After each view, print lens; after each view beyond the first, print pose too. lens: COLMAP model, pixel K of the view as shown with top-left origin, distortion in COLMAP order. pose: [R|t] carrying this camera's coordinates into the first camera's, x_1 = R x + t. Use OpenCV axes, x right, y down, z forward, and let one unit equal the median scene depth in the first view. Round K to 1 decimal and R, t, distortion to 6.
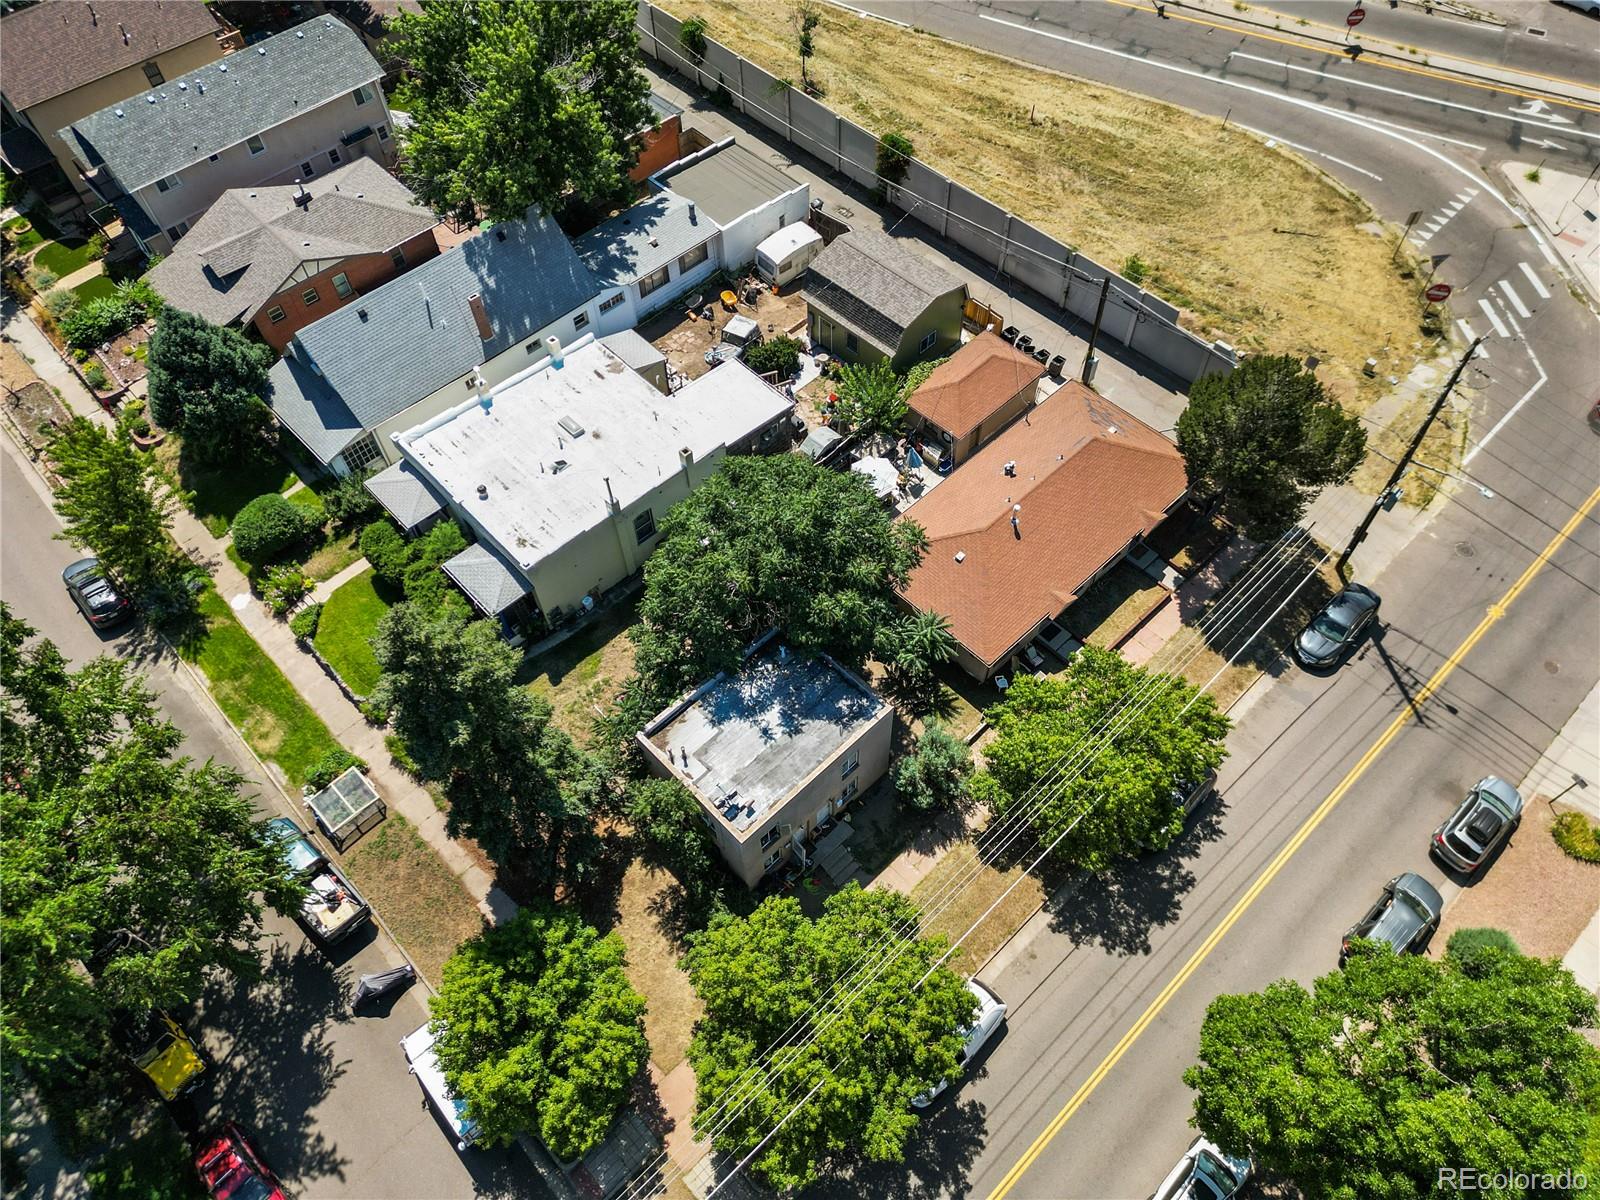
lens RADIAL K [[1120.7, 0, 801.7], [0, 1120.7, 599.6], [0, 0, 1]] dist [0.056040, -0.053520]
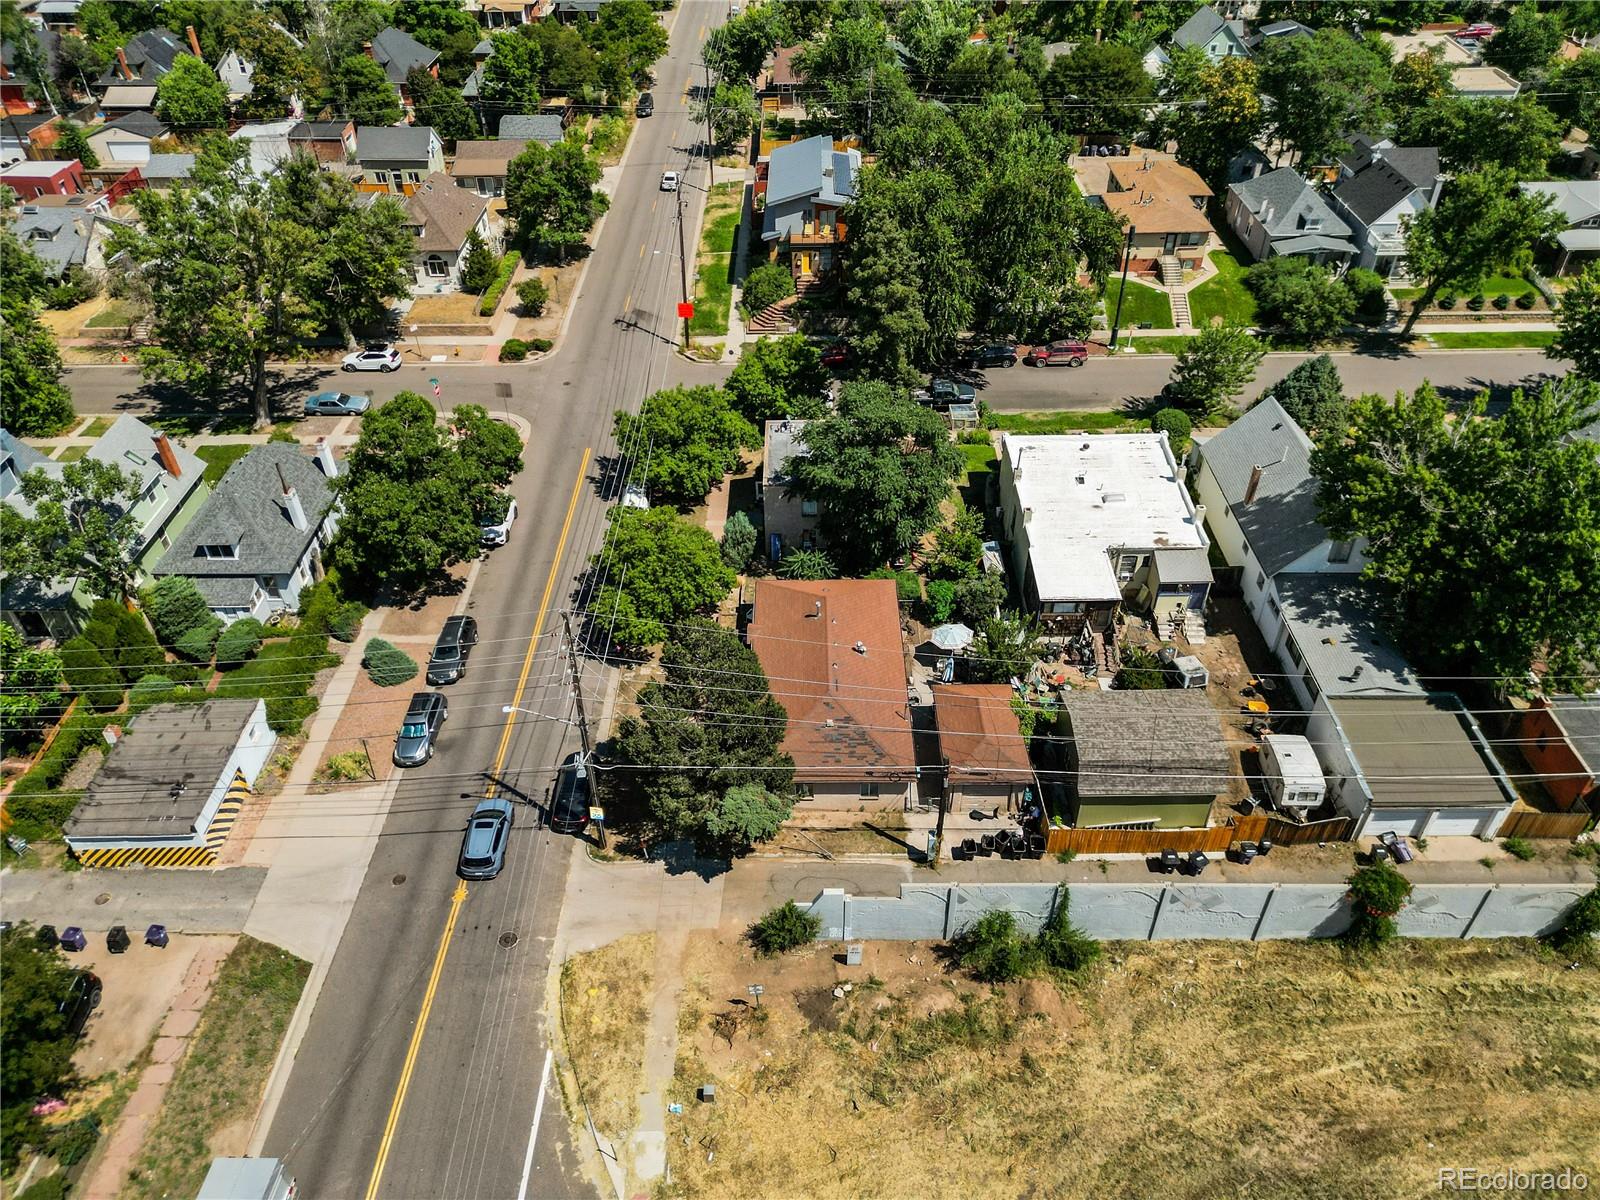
lens RADIAL K [[1120.7, 0, 801.7], [0, 1120.7, 599.6], [0, 0, 1]] dist [0.056040, -0.053520]
pose [[-0.689667, 0.476888, -0.544920, 0.769506], [-0.580050, 0.086647, 0.809959, -0.942813], [0.433476, 0.874683, 0.216861, 0.635378]]
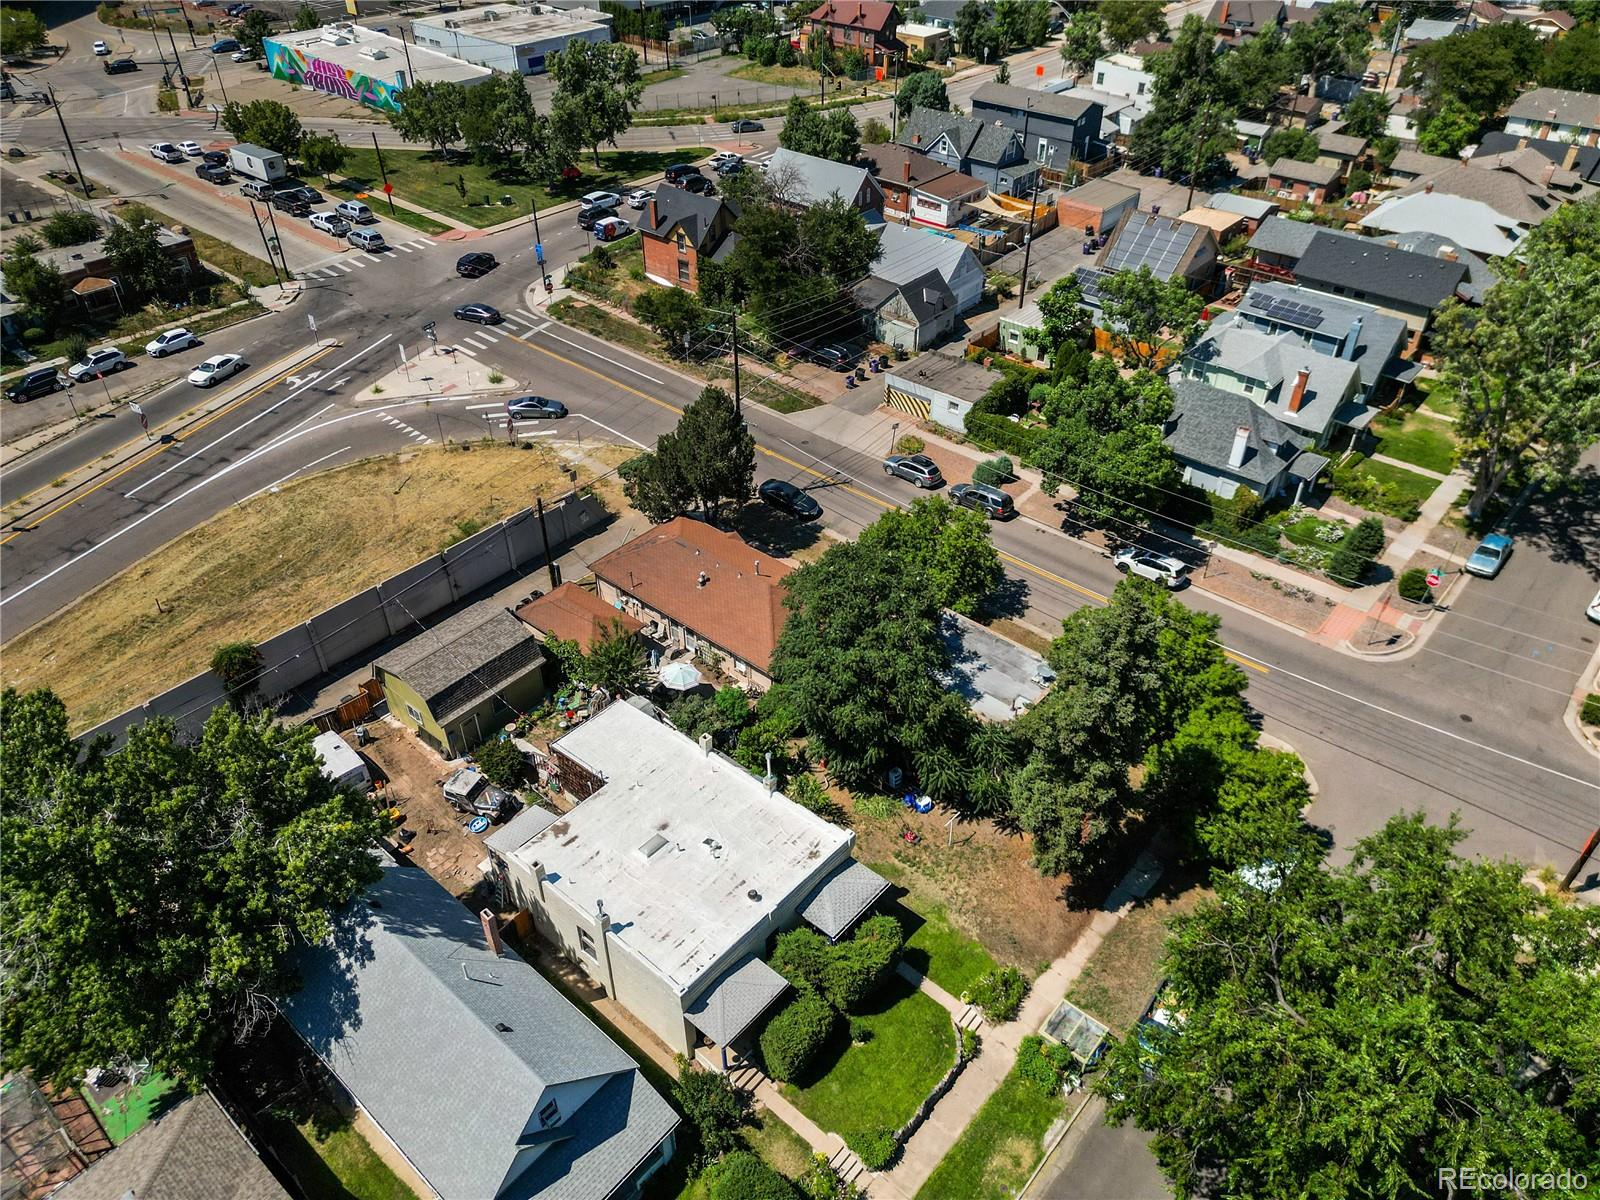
lens RADIAL K [[1120.7, 0, 801.7], [0, 1120.7, 599.6], [0, 0, 1]] dist [0.056040, -0.053520]
pose [[-0.090742, -0.587760, 0.803931, -0.810975], [0.822522, 0.410879, 0.393238, -0.482354], [-0.561448, 0.696934, 0.446161, 0.353380]]
